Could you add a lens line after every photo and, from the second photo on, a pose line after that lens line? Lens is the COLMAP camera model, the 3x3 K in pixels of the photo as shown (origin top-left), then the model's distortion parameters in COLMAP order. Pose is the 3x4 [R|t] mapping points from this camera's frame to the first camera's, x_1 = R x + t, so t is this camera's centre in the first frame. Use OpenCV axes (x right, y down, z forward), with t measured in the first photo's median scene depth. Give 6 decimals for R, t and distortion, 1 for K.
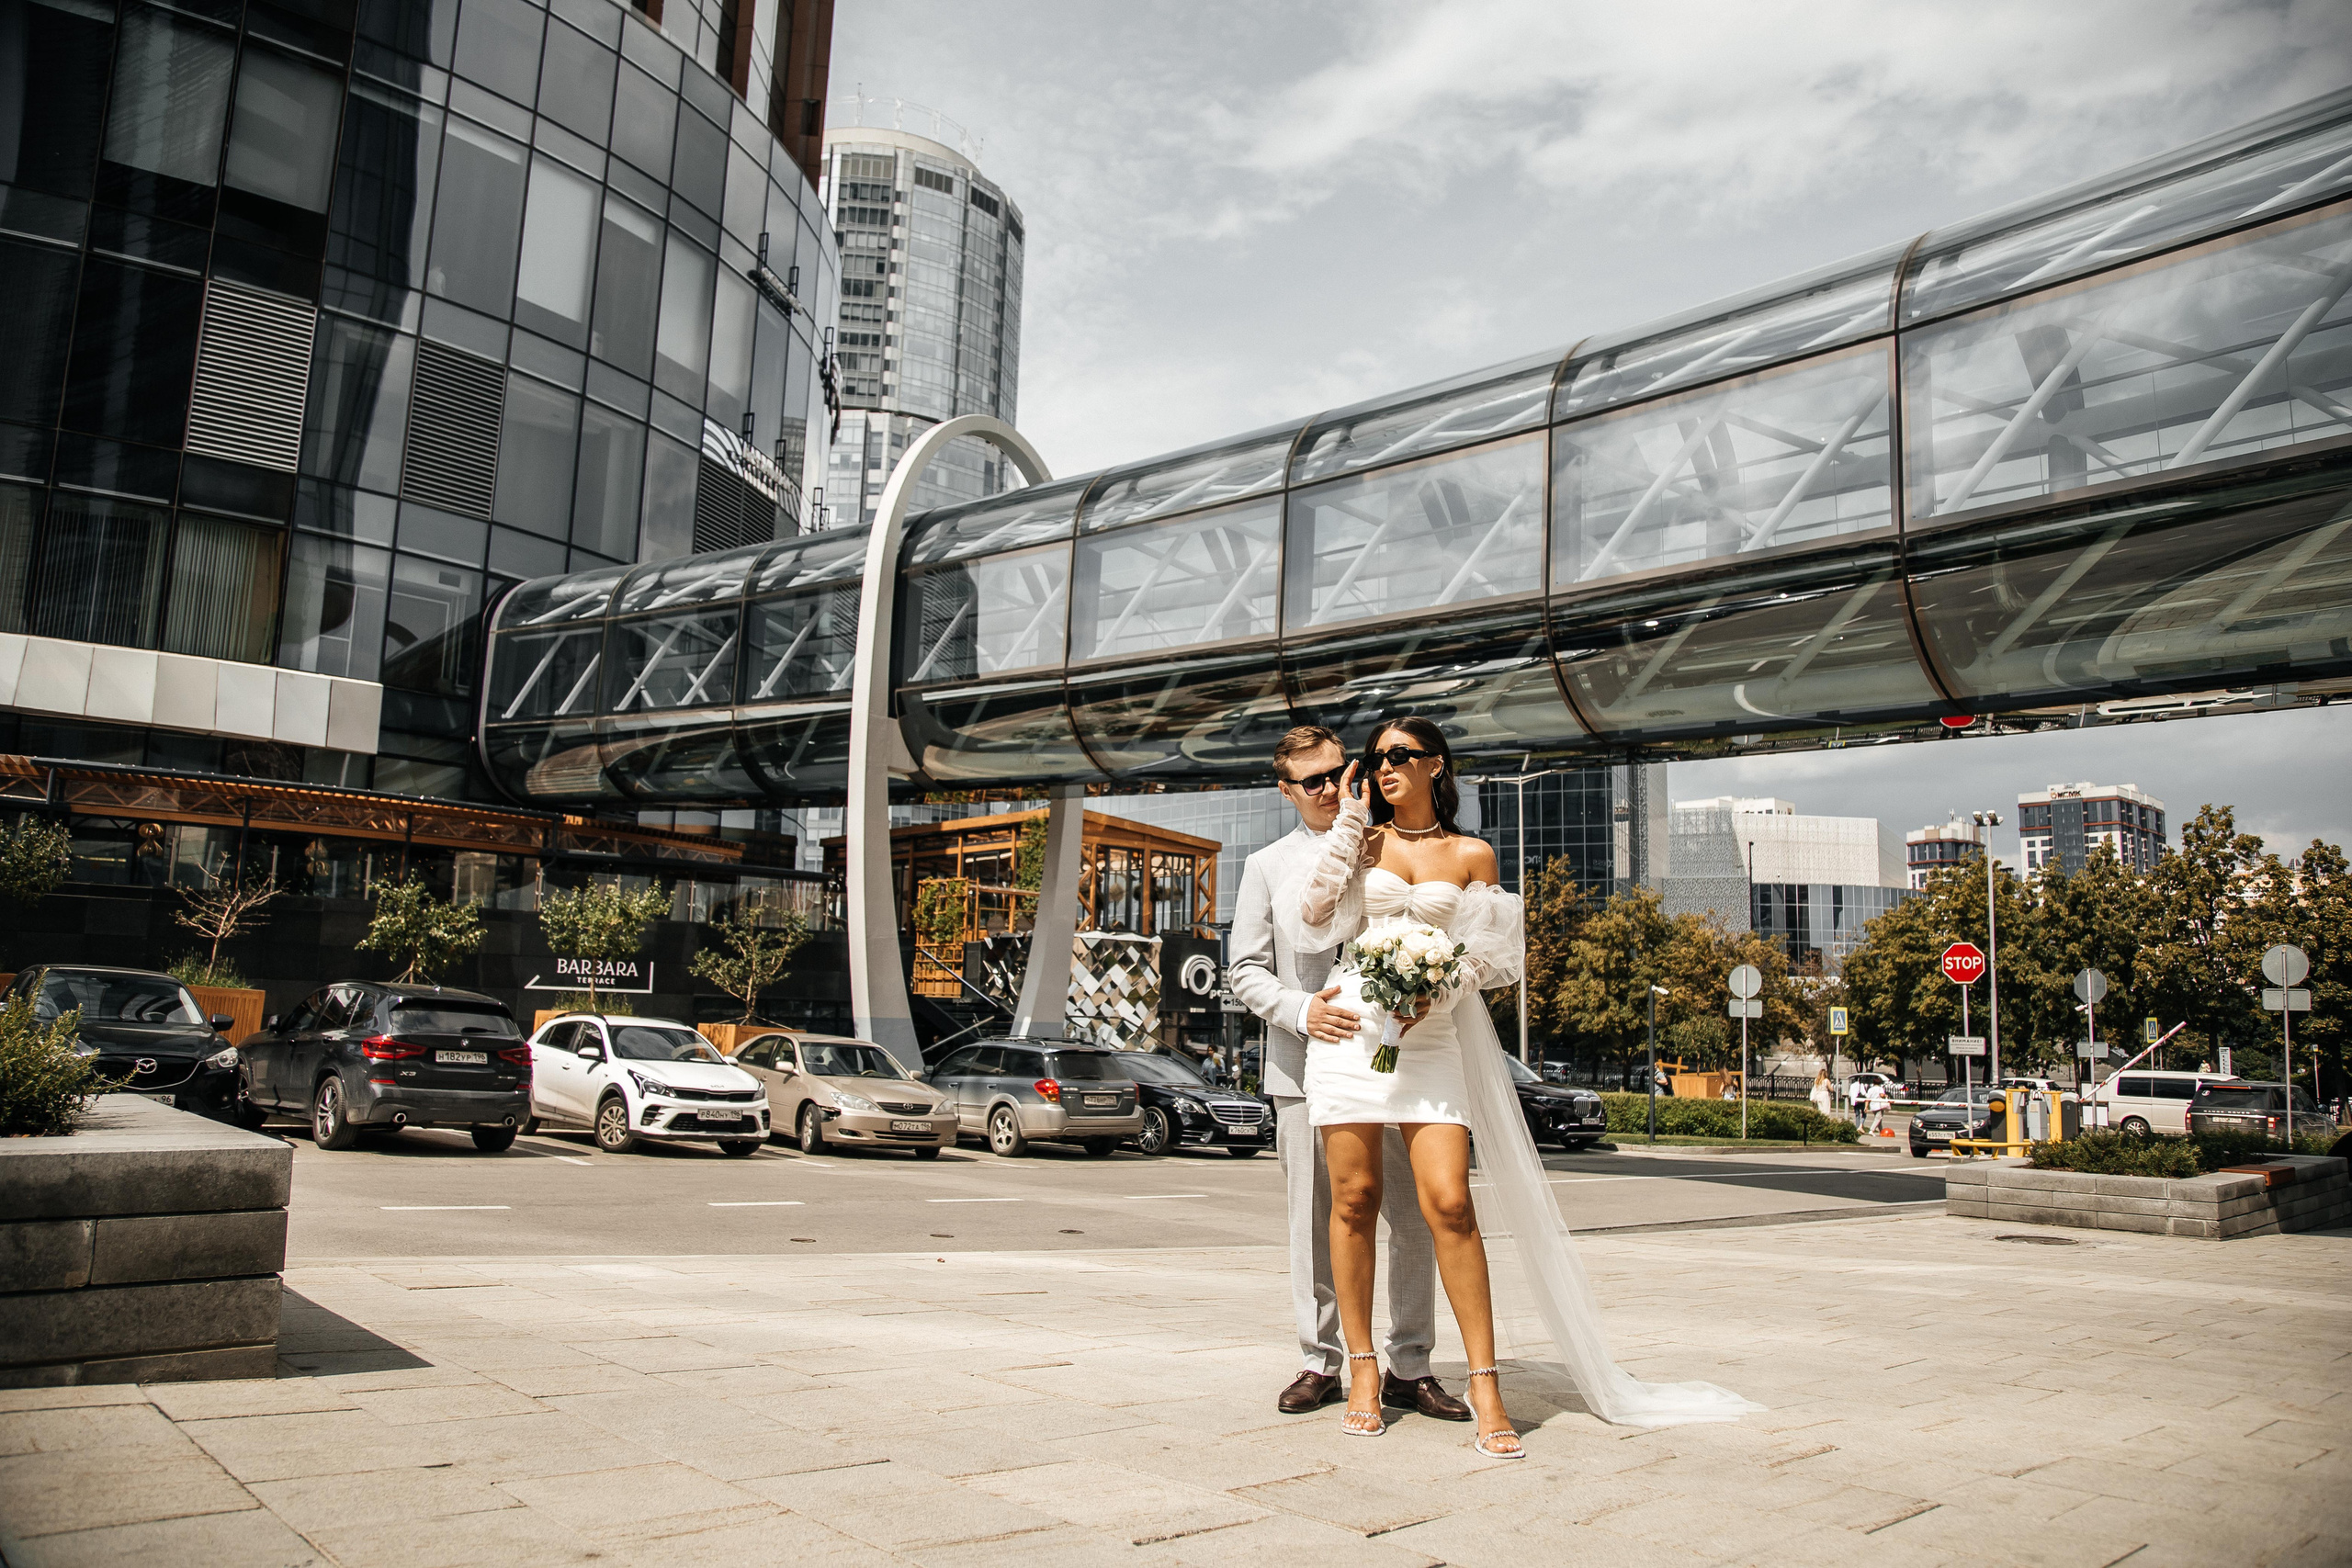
lens RADIAL K [[1782.8, 0, 1226.4], [0, 1782.8, 773.6], [0, 0, 1]] dist [-0.098105, 0.079888]
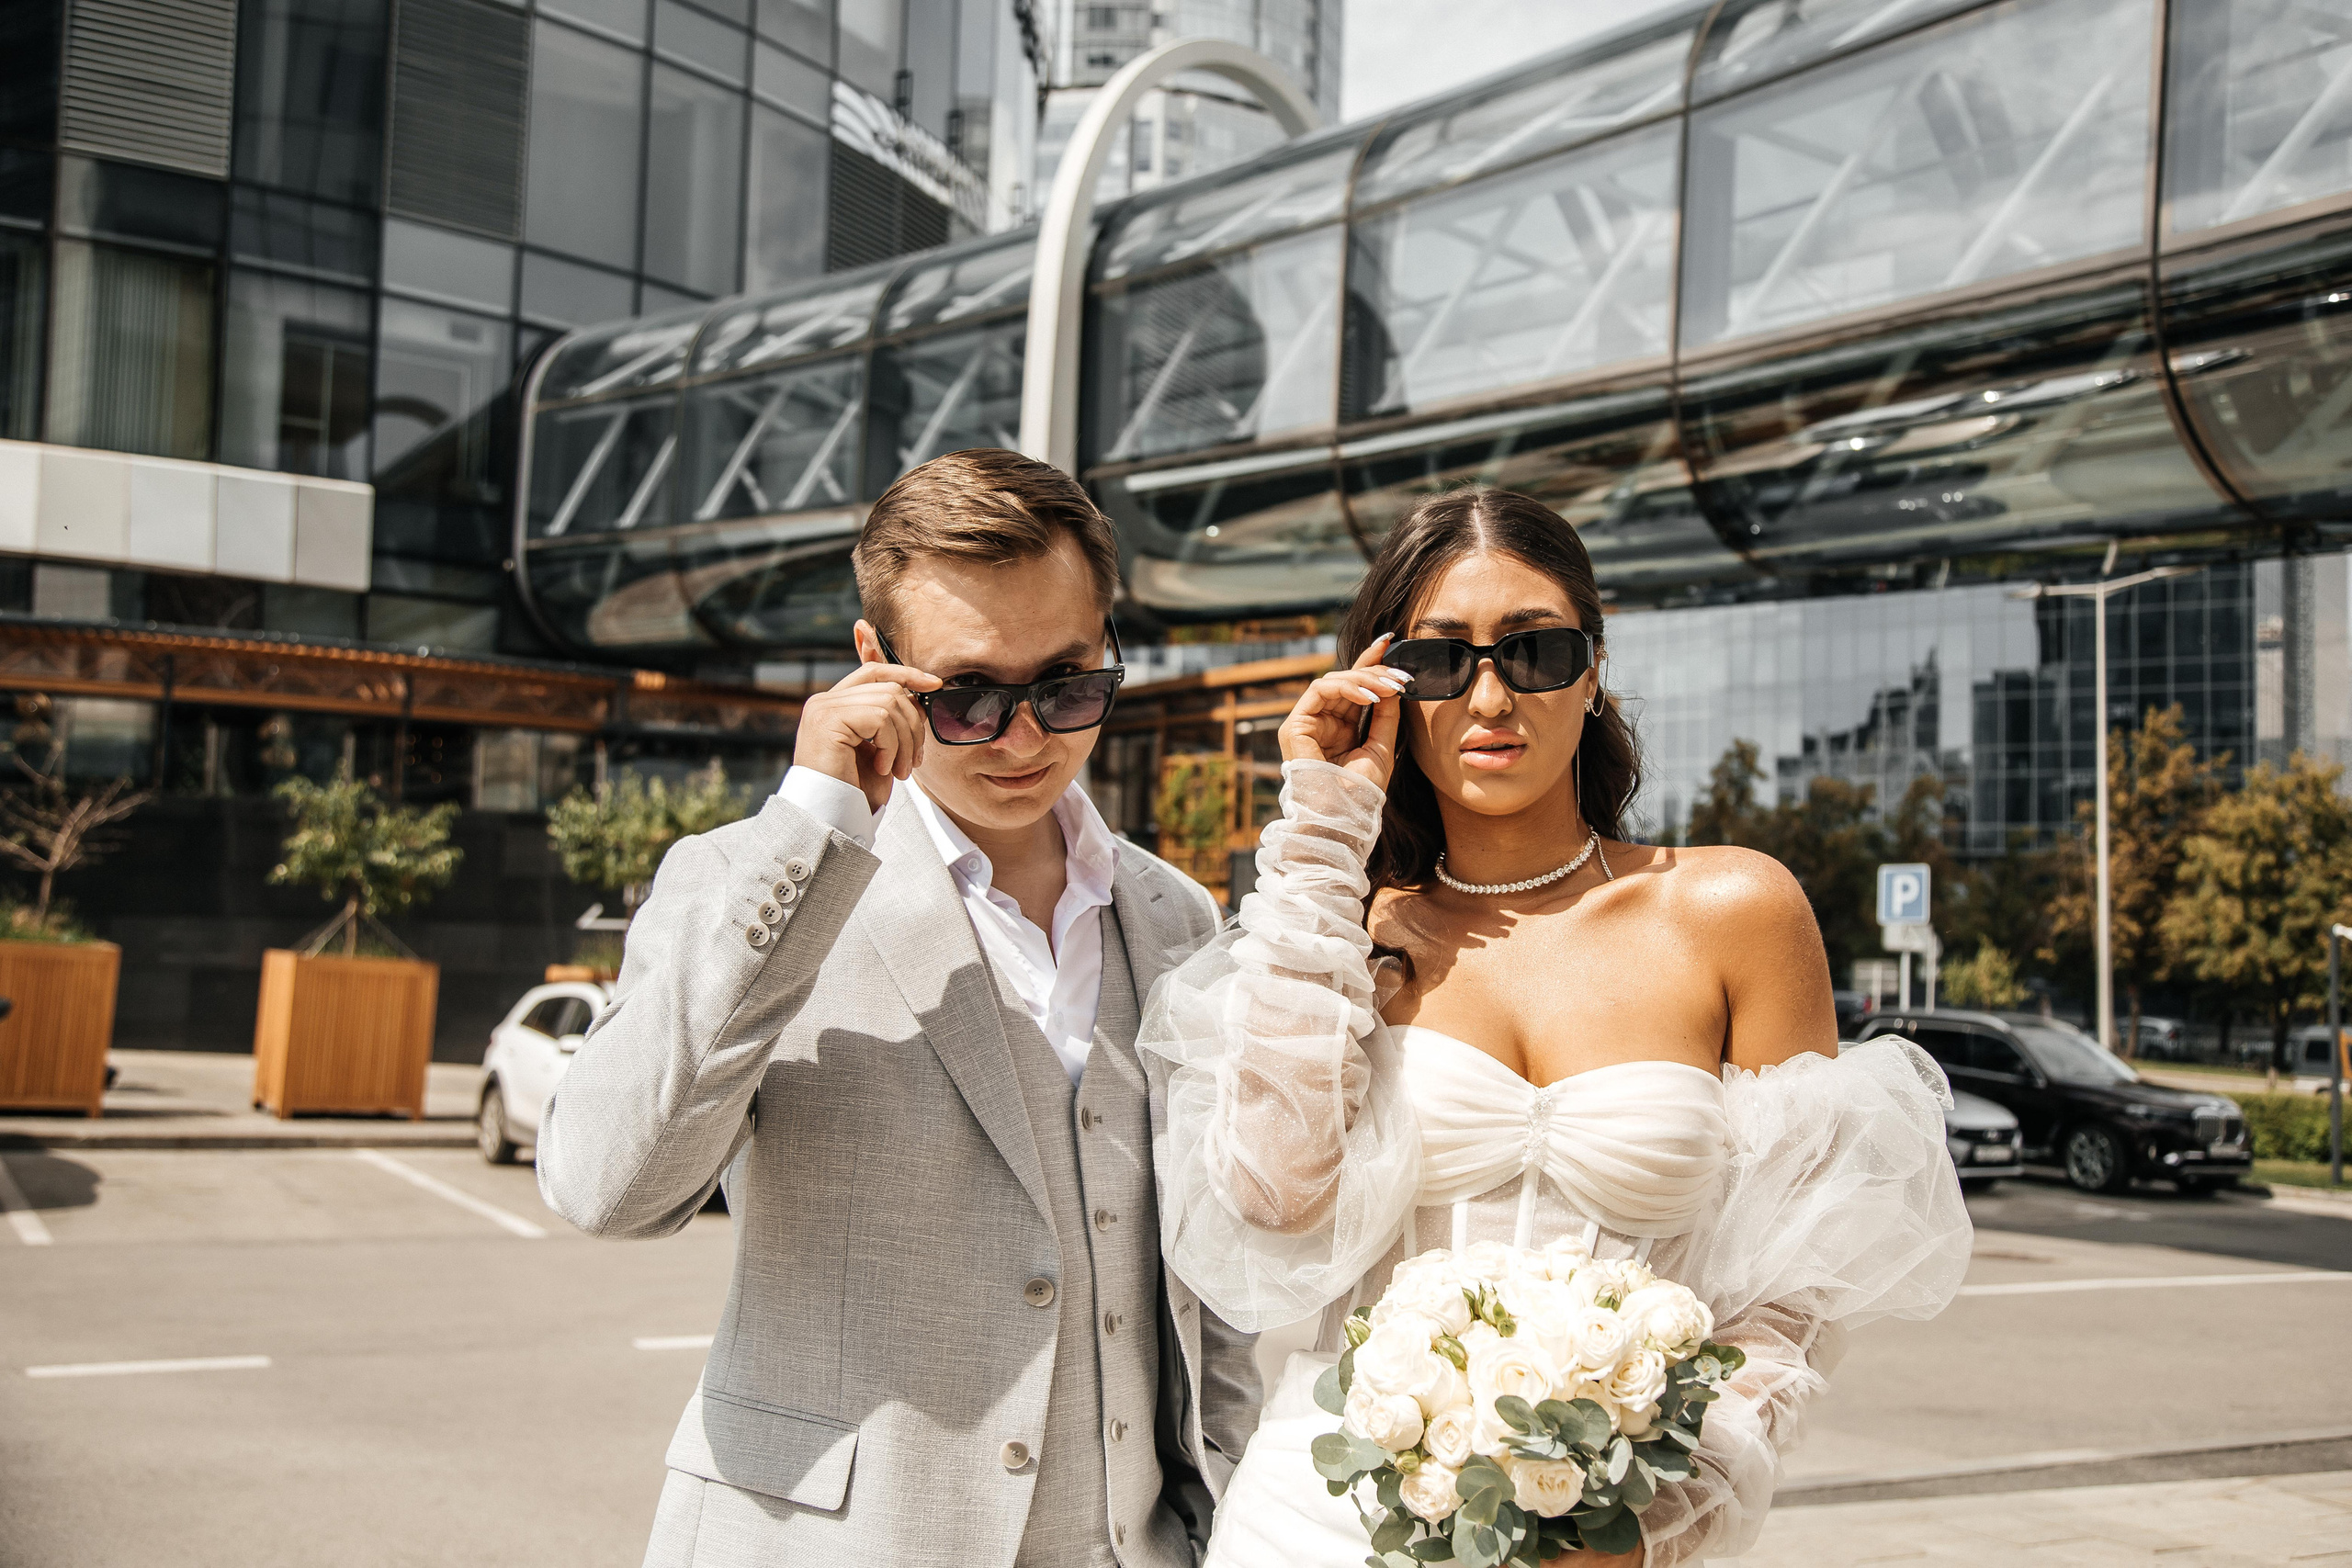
lens RADIAL K [[2362.8, 0, 1196.0], [0, 2362.8, 780.4], [0, 0, 1]] dist [0.007872, 0.120336]
pose [[0.979715, -0.006760, -0.200284, 0.022713], [0.022111, 0.996975, 0.074505, 0.001267], [0.199174, -0.077422, 0.976901, 0.131451]]
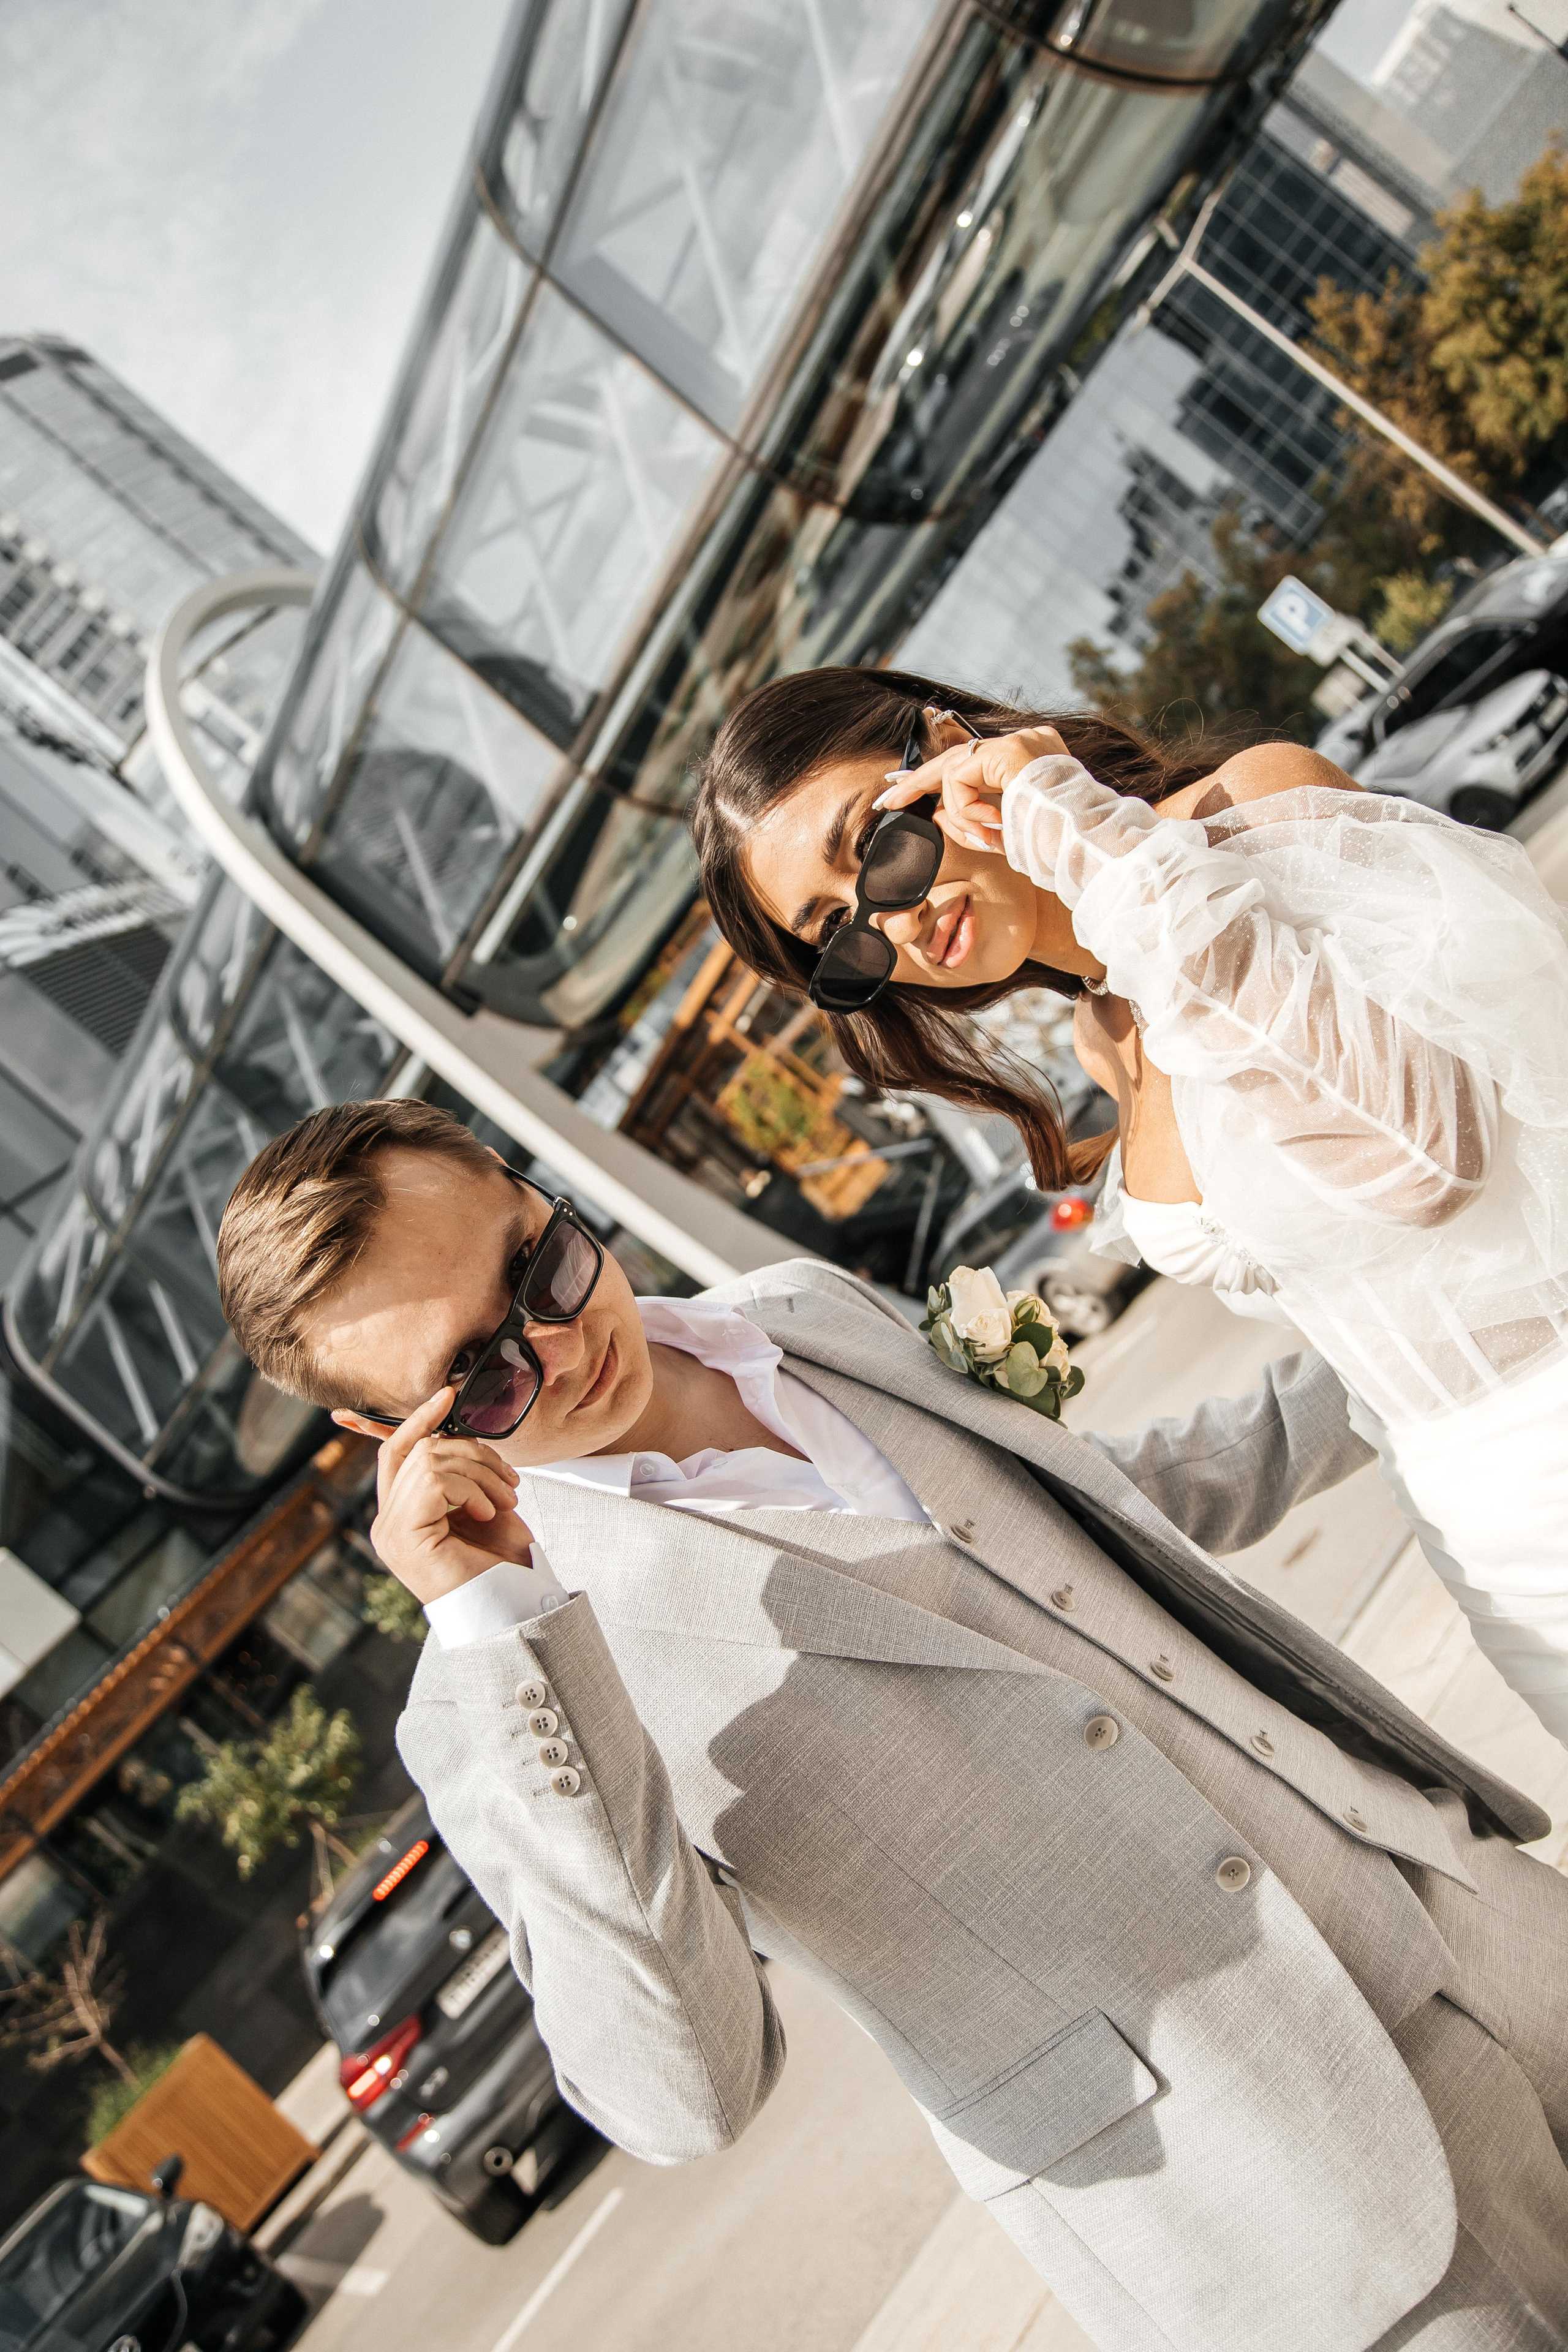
lens RADIAL K [[2349.0, 0, 784.0], [0, 2349.0, 1176.0], [0, 0, 1]] dist [0.006916, 0.106825]
pose [[0.618233, -0.755119, -0.218136, 0.020614], [0.784225, 0.611224, 0.106755, 0.000976], [0.052718, -0.237067, 0.970062, 0.140984]]
